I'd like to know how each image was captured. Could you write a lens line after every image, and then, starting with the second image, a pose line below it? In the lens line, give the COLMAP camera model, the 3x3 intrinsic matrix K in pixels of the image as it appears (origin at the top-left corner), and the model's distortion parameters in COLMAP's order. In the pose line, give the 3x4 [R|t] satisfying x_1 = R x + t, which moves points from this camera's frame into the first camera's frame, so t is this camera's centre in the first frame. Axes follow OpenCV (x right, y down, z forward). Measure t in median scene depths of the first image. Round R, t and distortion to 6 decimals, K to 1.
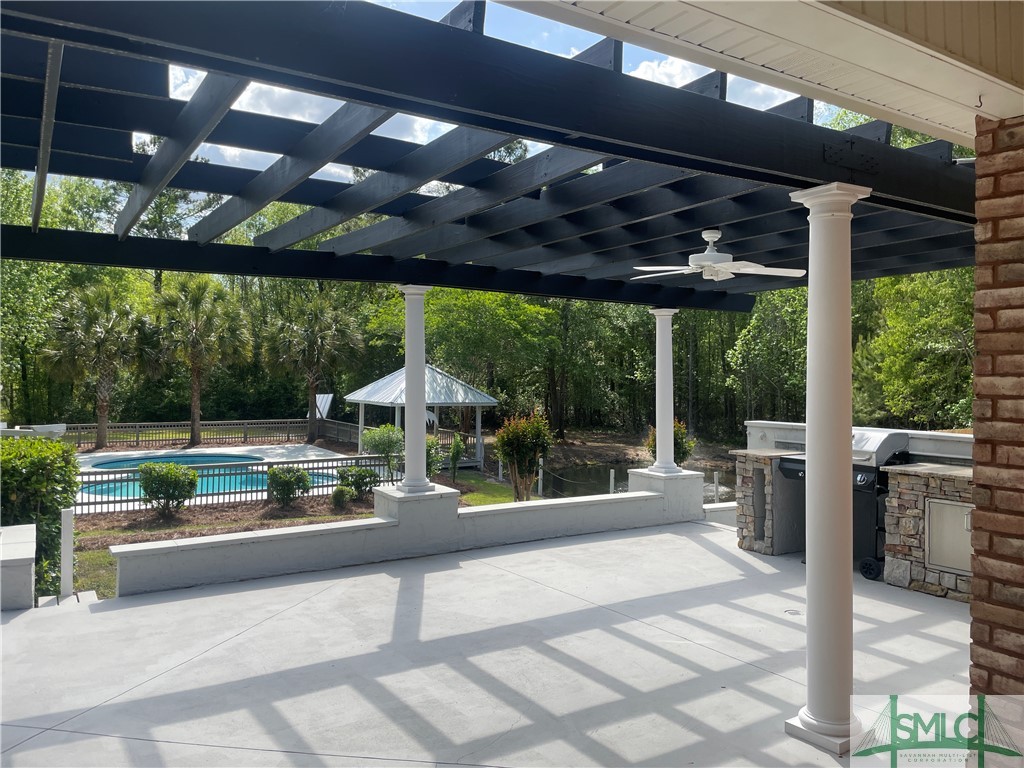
lens RADIAL K [[773.6, 0, 512.0], [0, 773.6, 379.2], [0, 0, 1]] dist [0.105597, -0.139668]
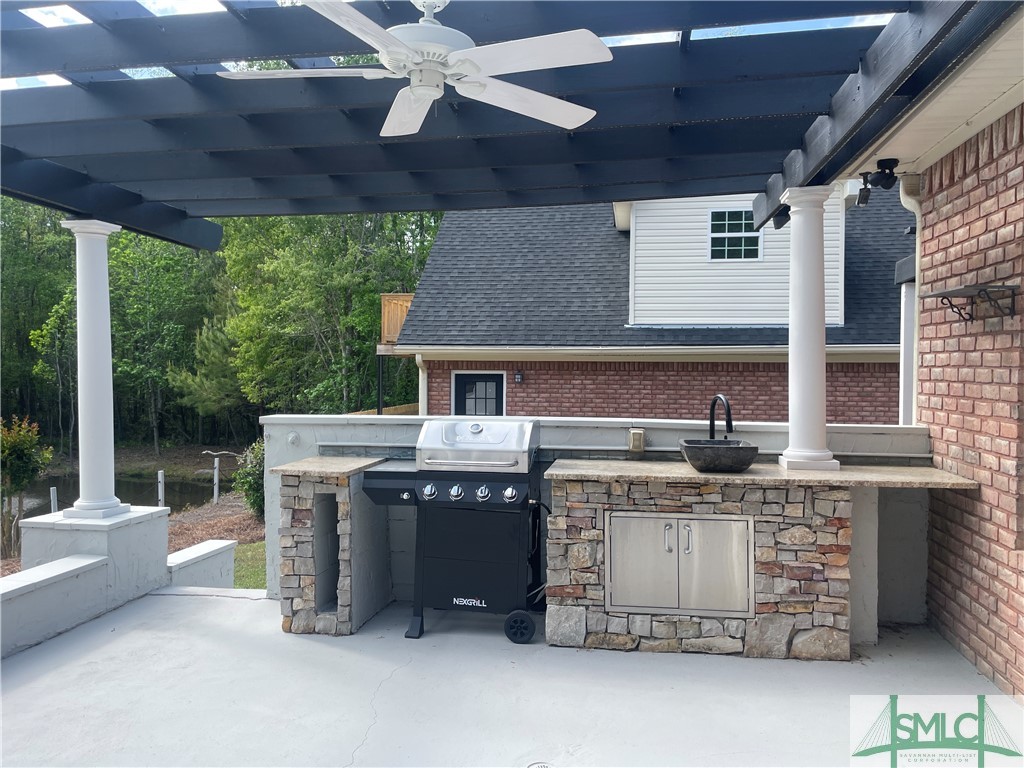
lens RADIAL K [[779.8, 0, 512.9], [0, 779.8, 388.2], [0, 0, 1]] dist [0.087478, -0.121294]
pose [[0.659376, -0.022619, 0.751473, -0.043872], [0.005067, 0.999658, 0.025643, 0.021705], [-0.751796, -0.013101, 0.659265, 0.568662]]
